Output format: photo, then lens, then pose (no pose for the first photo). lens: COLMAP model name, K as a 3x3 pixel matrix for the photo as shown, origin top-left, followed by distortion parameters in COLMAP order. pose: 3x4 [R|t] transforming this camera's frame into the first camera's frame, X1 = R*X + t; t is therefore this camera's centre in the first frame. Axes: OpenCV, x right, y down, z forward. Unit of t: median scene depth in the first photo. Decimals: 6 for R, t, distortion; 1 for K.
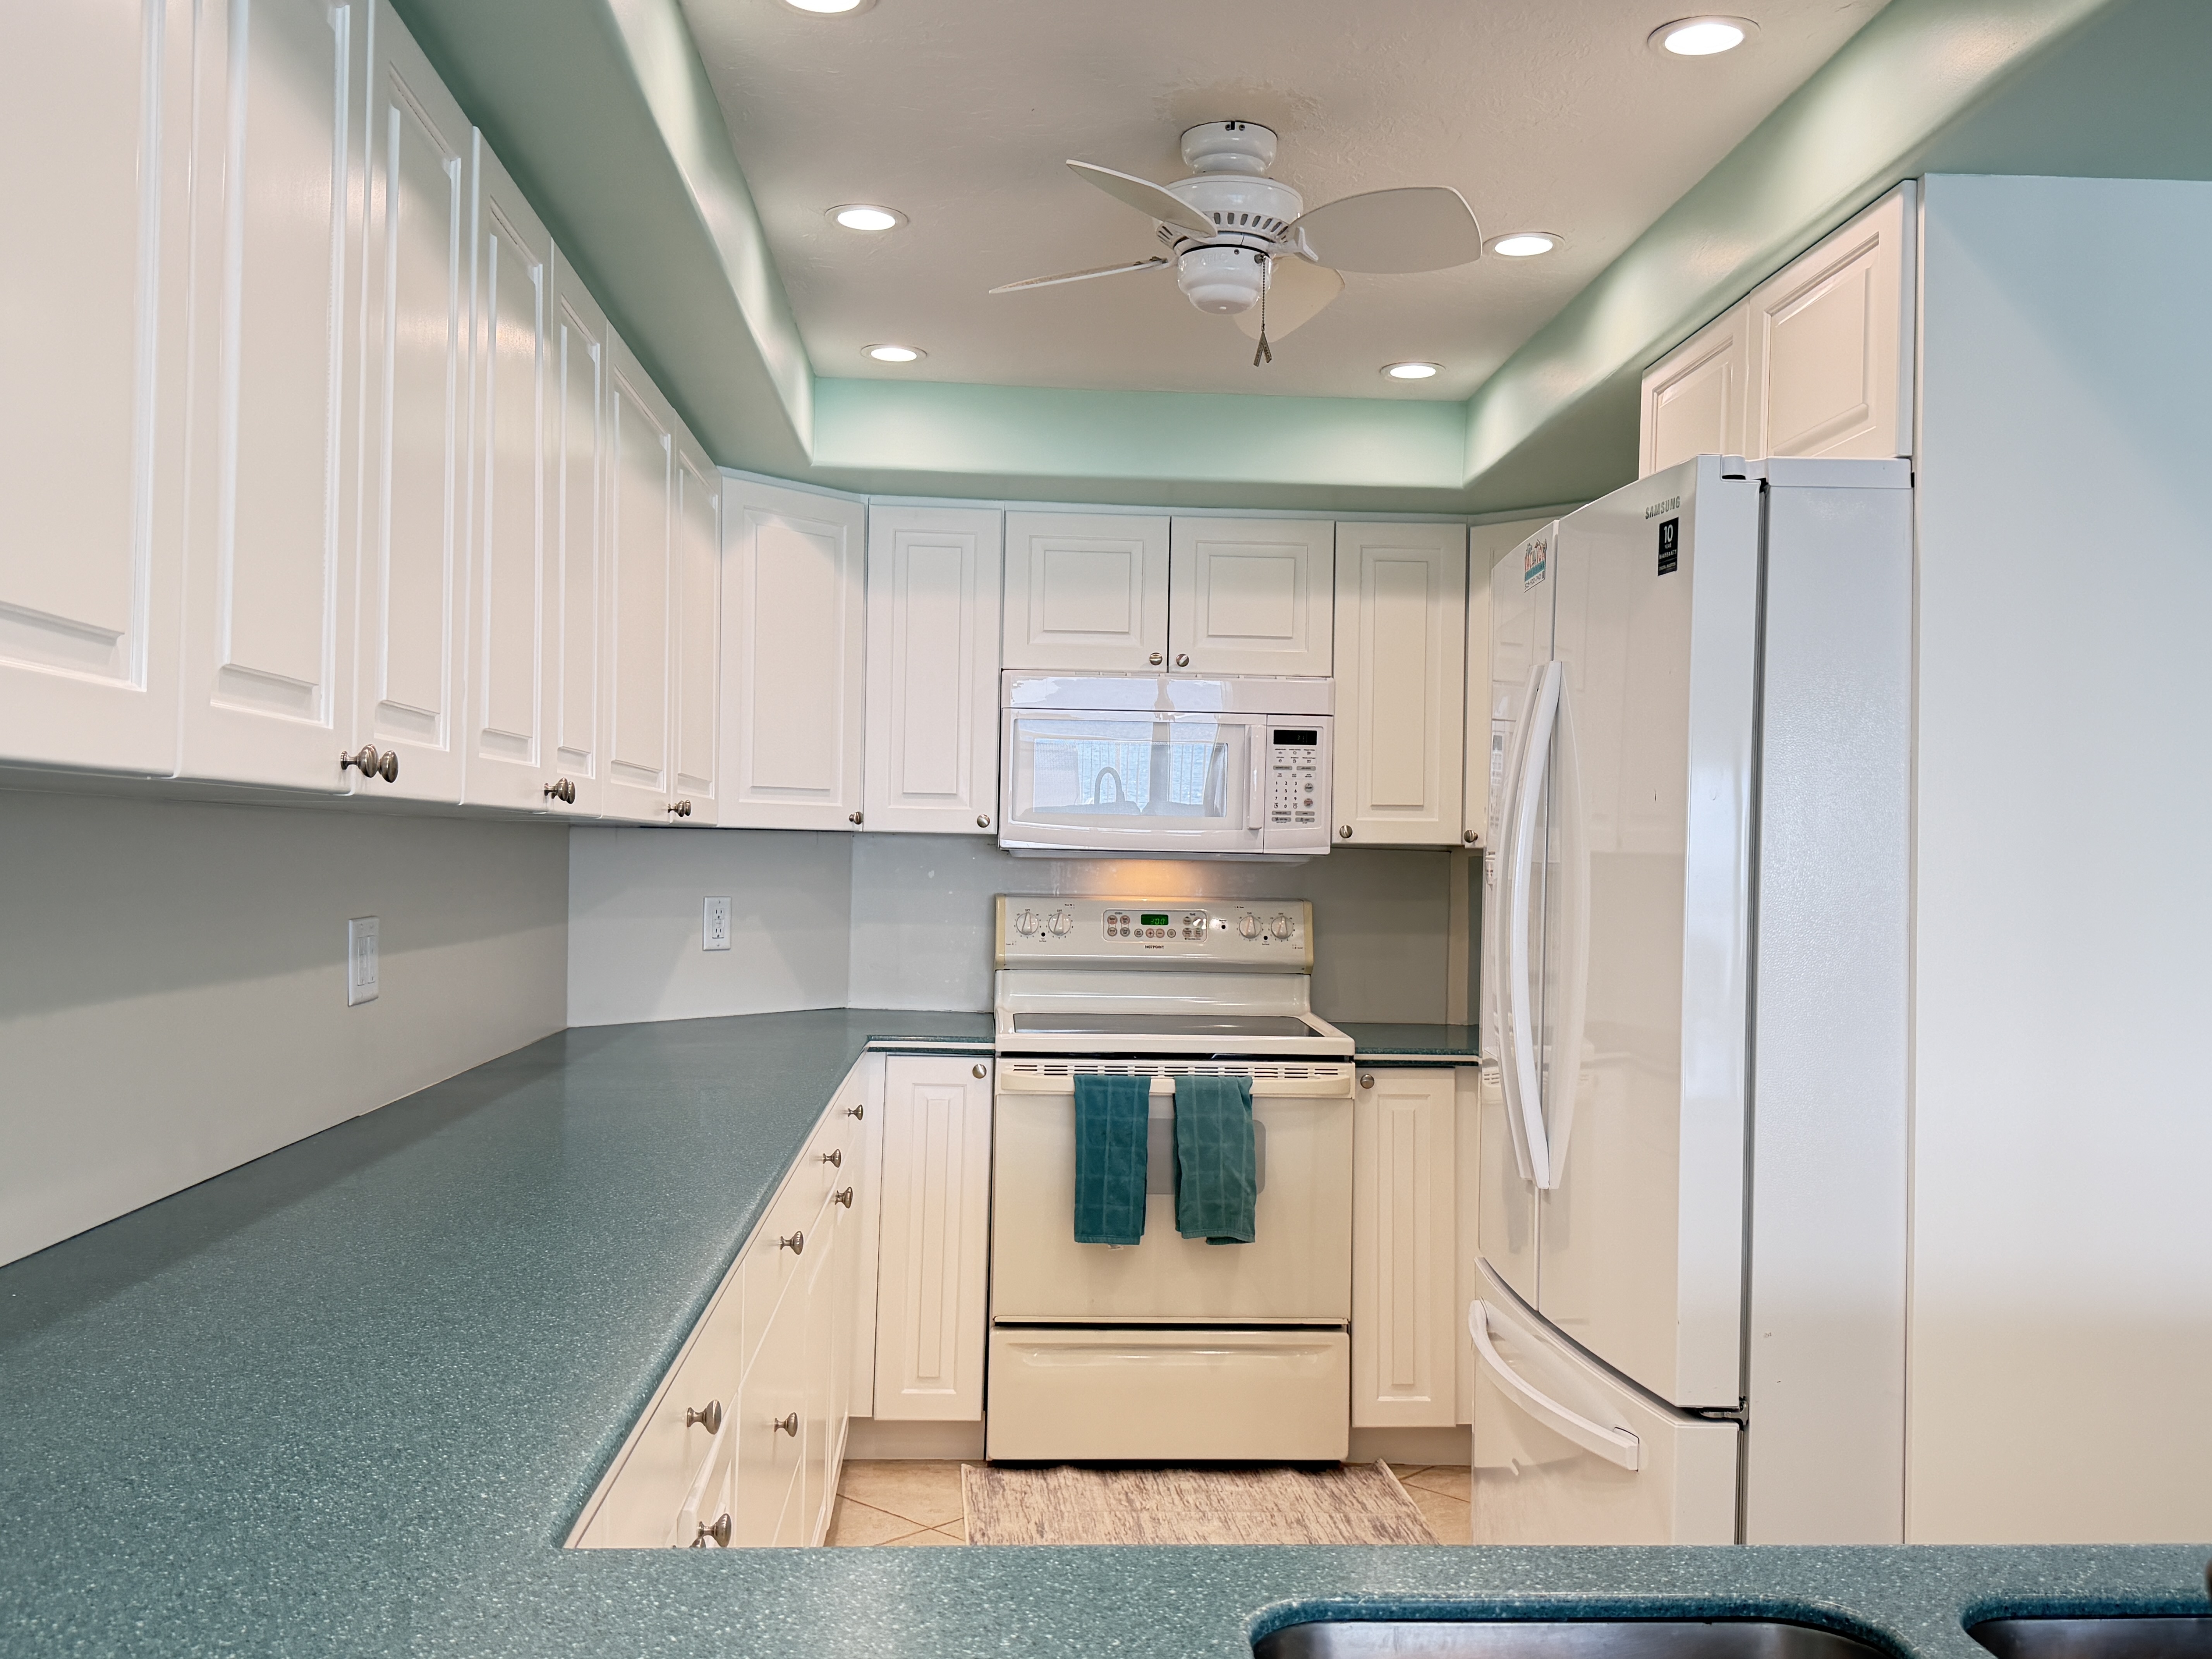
lens RADIAL K [[1971.1, 0, 1106.0], [0, 1971.1, 829.5], [0, 0, 1]] dist [0.133374, 0.001219]
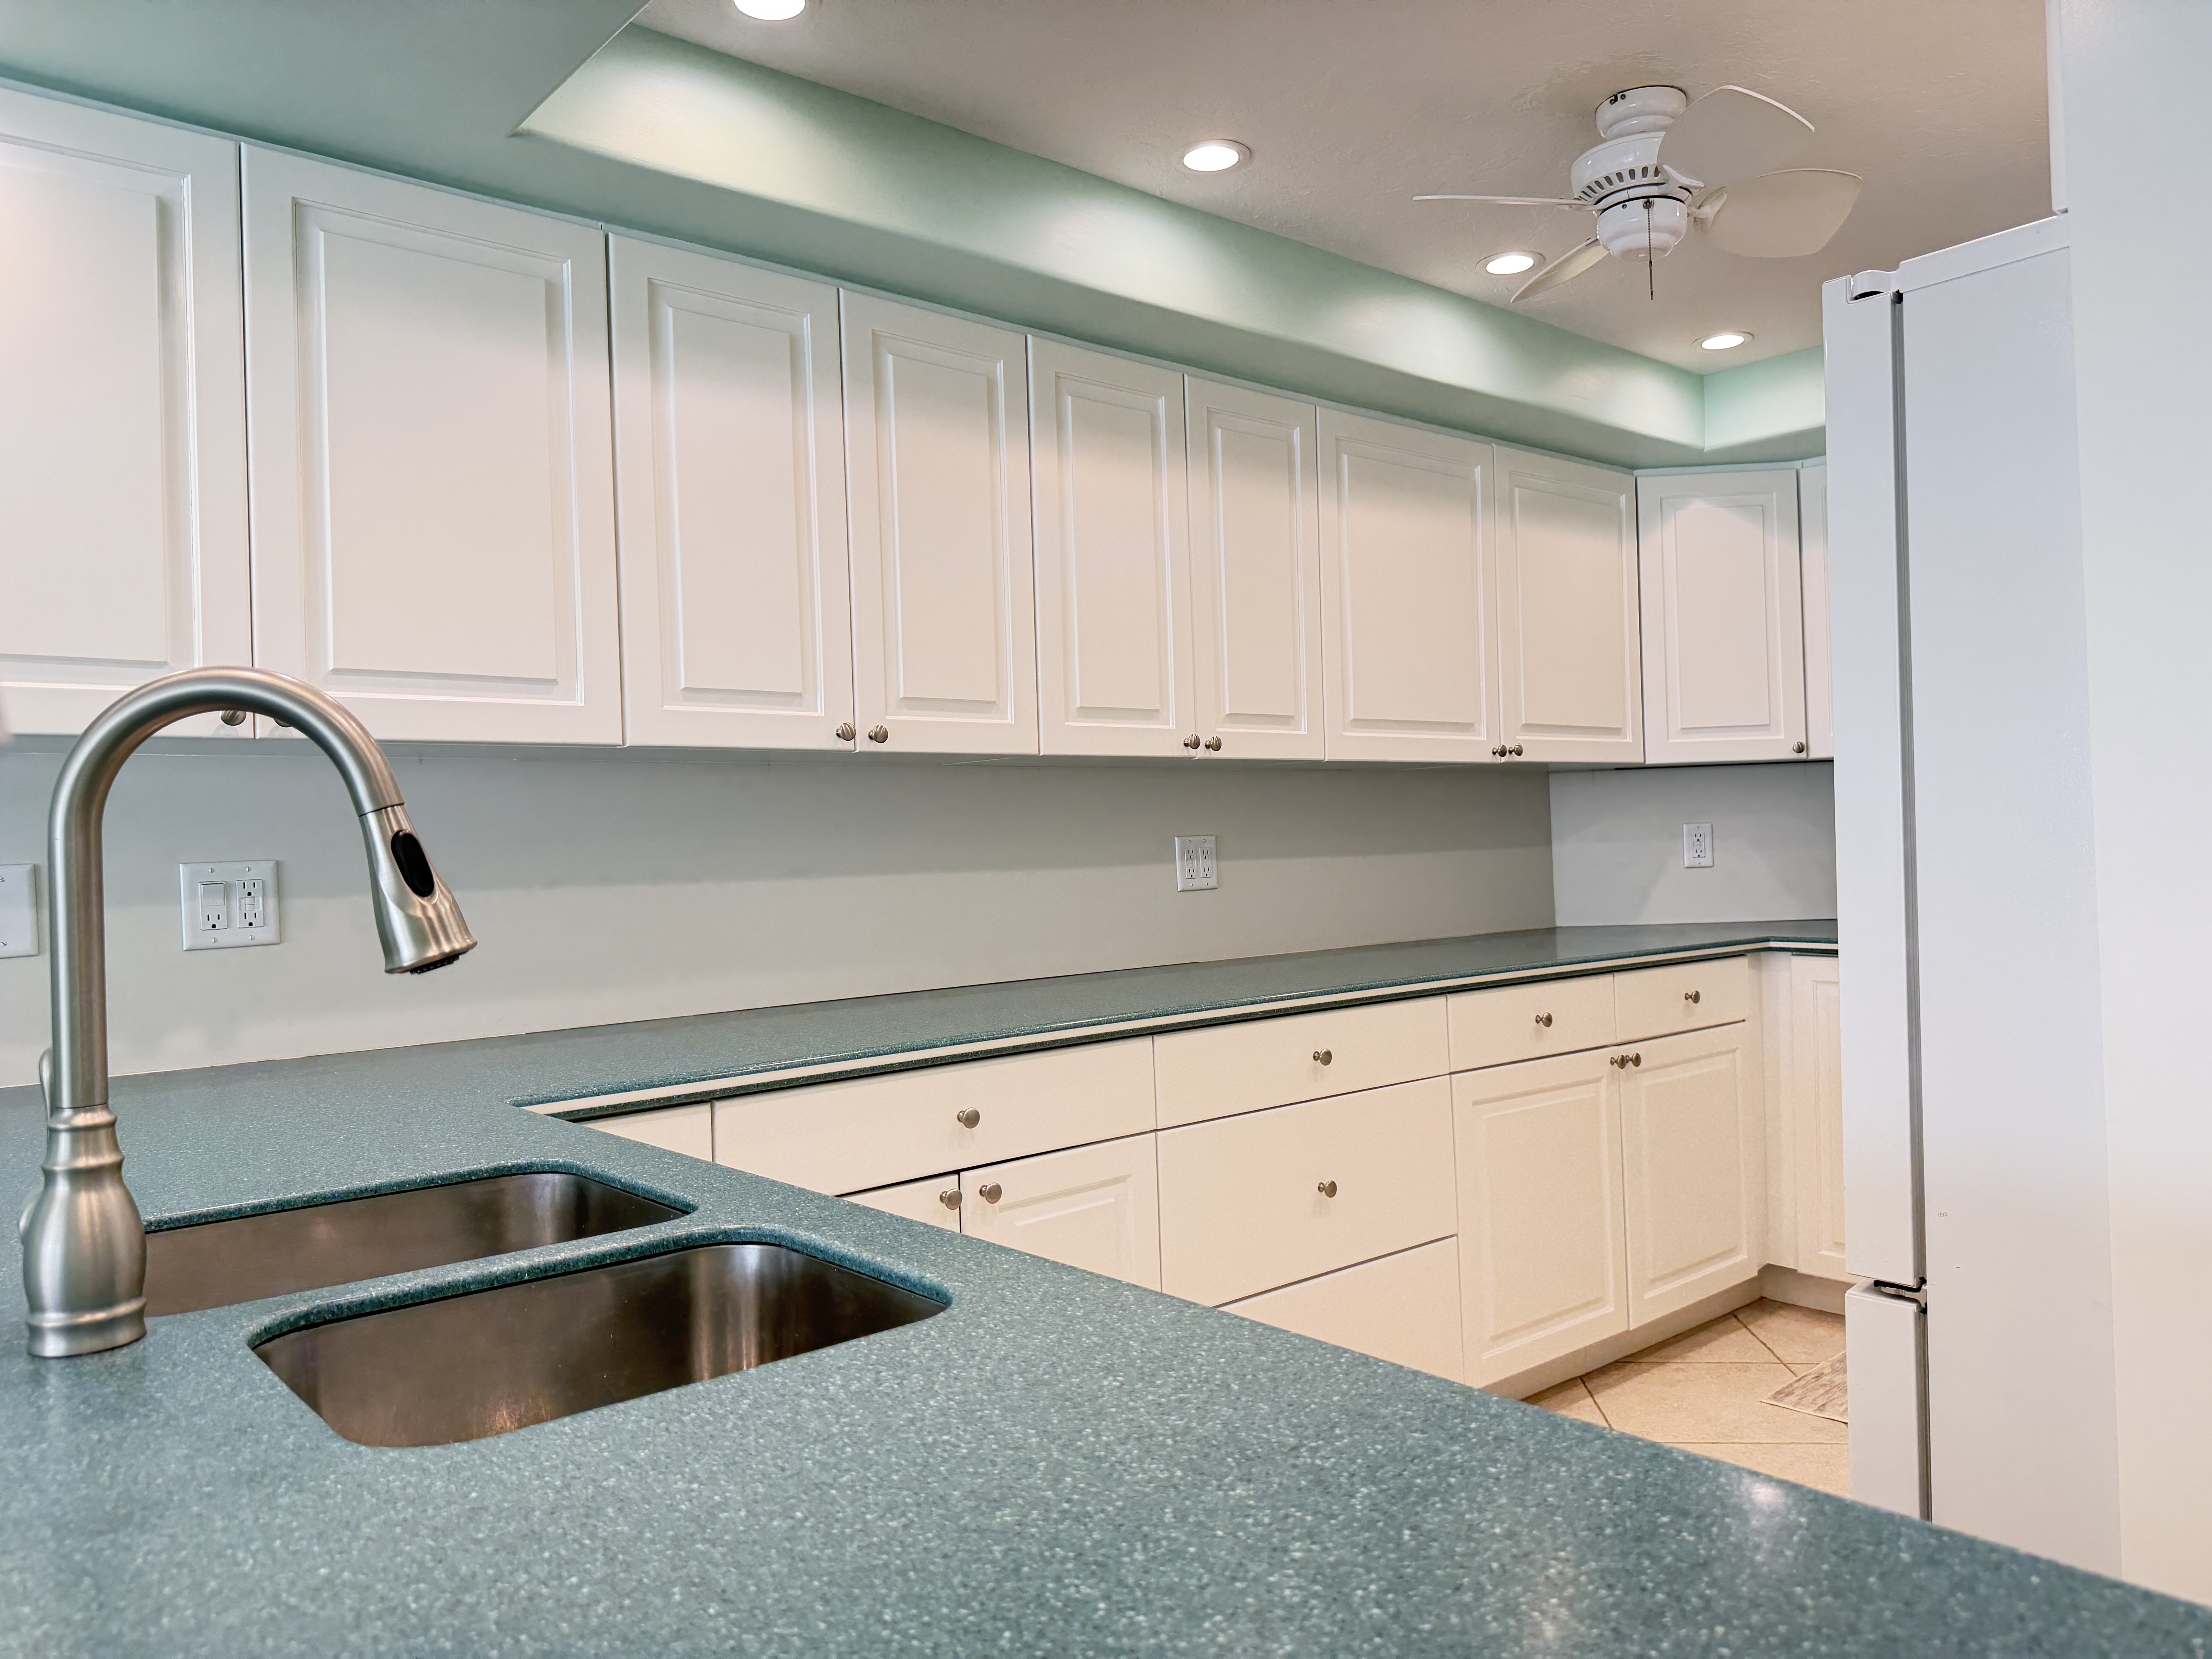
lens RADIAL K [[1584.3, 0, 1106.0], [0, 1584.3, 829.5], [0, 0, 1]] dist [0.000624, -0.000132]
pose [[0.601347, -0.042114, -0.797877, 0.581457], [0.049880, 0.998641, -0.015117, 0.056651], [0.797429, -0.030707, 0.602630, 0.224711]]
